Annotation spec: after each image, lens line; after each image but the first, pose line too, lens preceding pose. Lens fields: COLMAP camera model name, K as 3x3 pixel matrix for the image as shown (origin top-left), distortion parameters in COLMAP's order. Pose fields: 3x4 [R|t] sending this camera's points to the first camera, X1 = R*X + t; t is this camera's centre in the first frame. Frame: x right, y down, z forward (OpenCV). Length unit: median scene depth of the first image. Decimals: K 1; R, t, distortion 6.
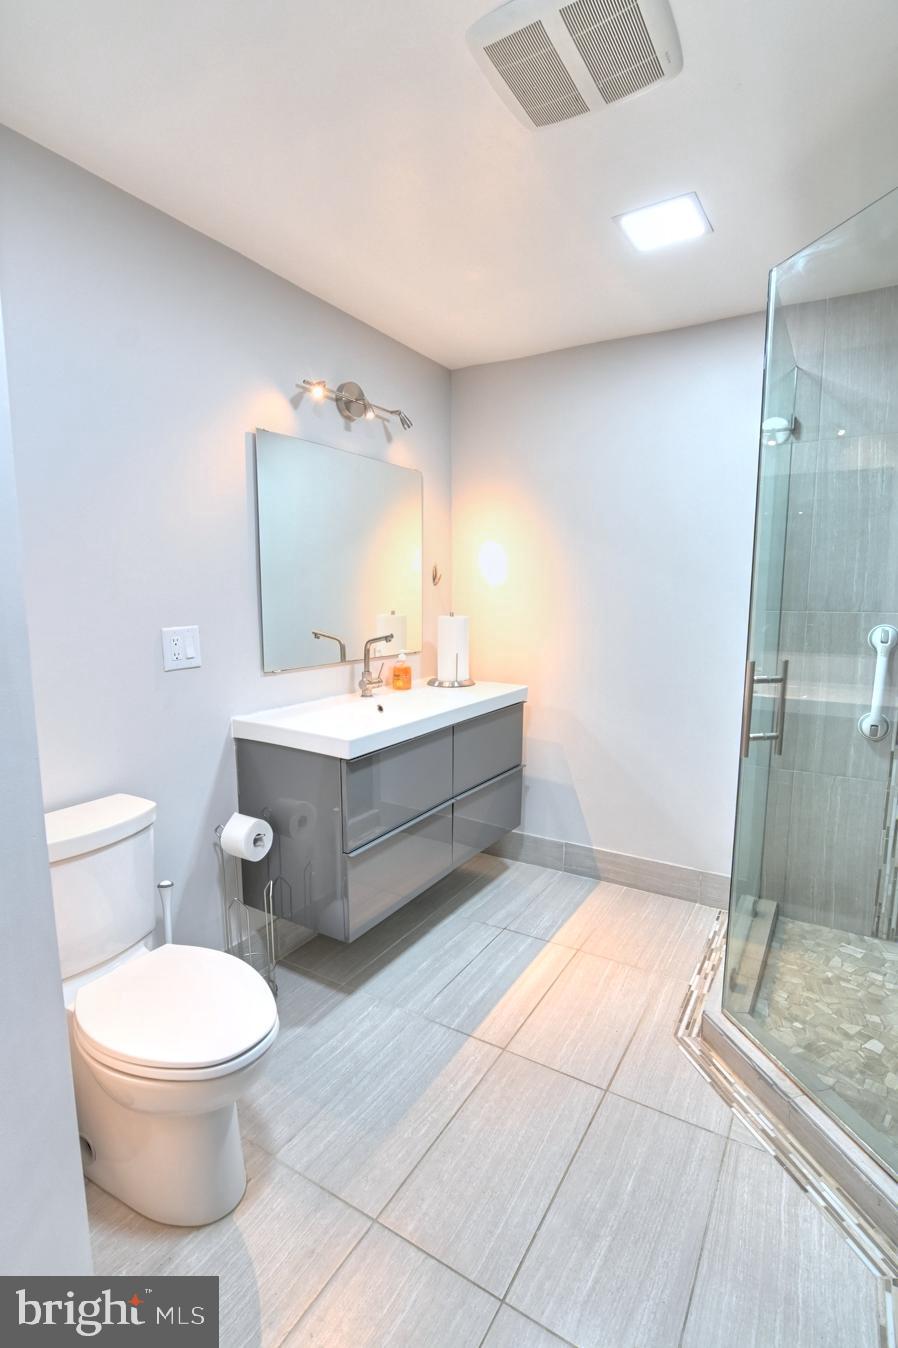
lens RADIAL K [[655.7, 0, 446.9], [0, 655.7, 684.4], [0, 0, 1]] dist [-0.031260, 0.009827]
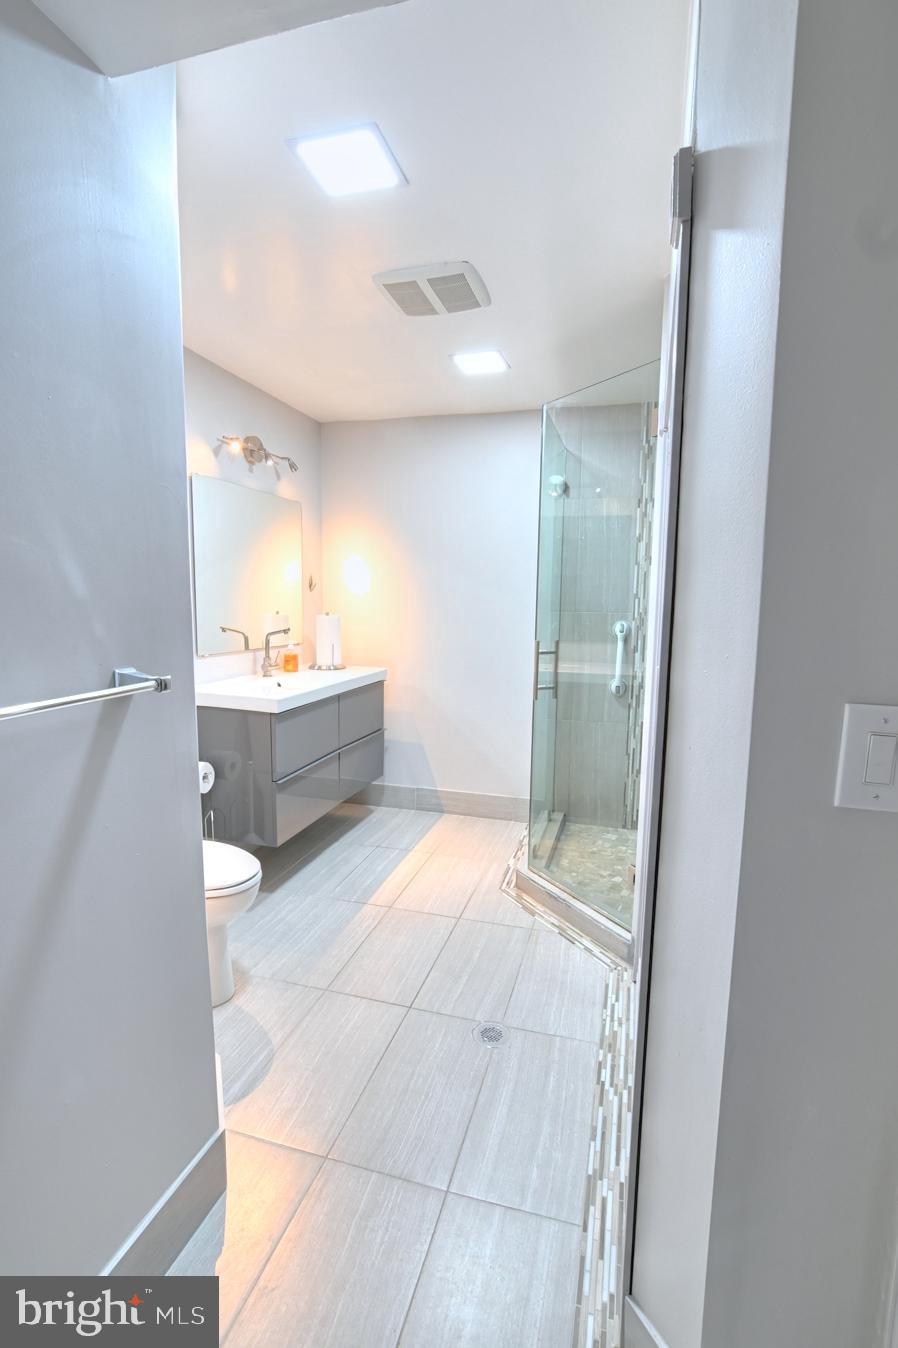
lens RADIAL K [[655.7, 0, 445.0], [0, 655.7, 683.8], [0, 0, 1]] dist [-0.031260, 0.009827]
pose [[0.964628, -0.022750, 0.262630, -0.137235], [0.025106, 0.999669, -0.005618, 0.054598], [-0.262415, 0.012013, 0.964880, -0.377515]]
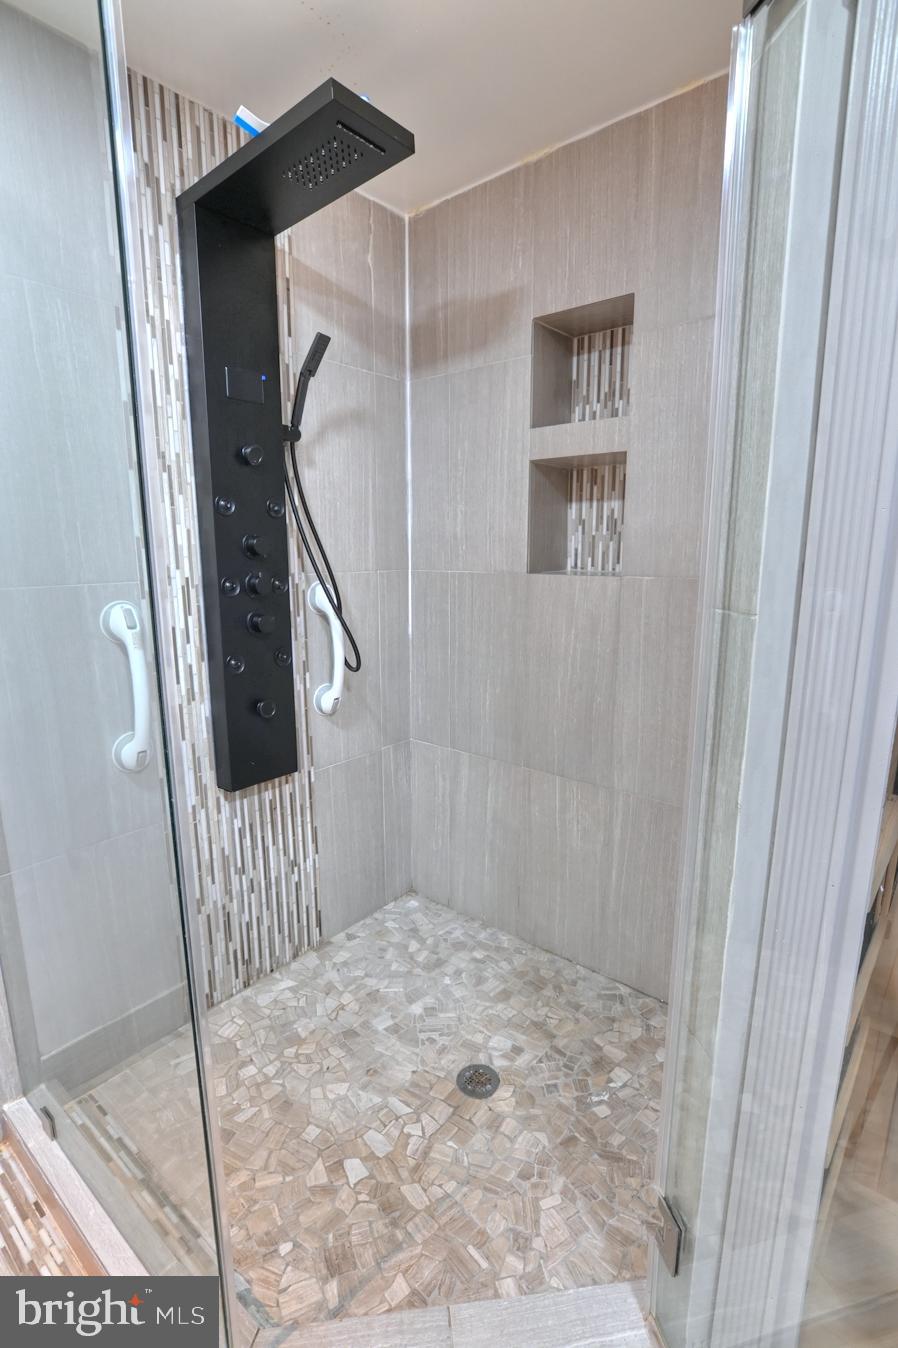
lens RADIAL K [[655.7, 0, 446.1], [0, 655.7, 683.7], [0, 0, 1]] dist [-0.031260, 0.009827]
pose [[0.136641, -0.203572, 0.969478, 0.058310], [0.150249, 0.971594, 0.182839, -0.079757], [-0.979160, 0.120680, 0.163346, 0.562993]]
